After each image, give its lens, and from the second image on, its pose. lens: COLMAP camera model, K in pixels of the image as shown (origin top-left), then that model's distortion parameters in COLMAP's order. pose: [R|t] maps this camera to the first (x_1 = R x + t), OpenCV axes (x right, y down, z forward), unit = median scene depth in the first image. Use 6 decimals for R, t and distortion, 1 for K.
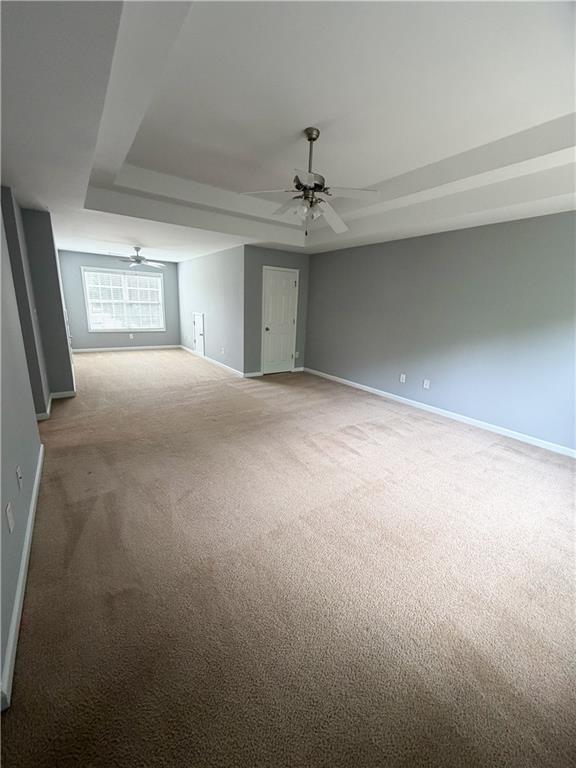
lens RADIAL K [[306.9, 0, 287.9], [0, 306.9, 381.3], [0, 0, 1]] dist [-0.002183, 0.000106]
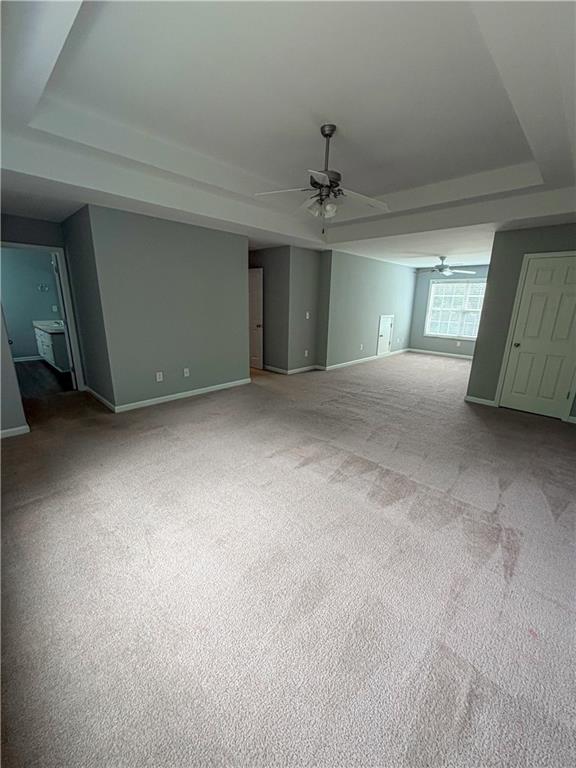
lens RADIAL K [[306.9, 0, 287.9], [0, 306.9, 381.3], [0, 0, 1]] dist [-0.002183, 0.000106]
pose [[0.193695, 0.215585, -0.957082, 0.617709], [-0.255576, 0.952961, 0.162933, -0.085851], [0.947187, 0.213048, 0.239682, 0.428468]]
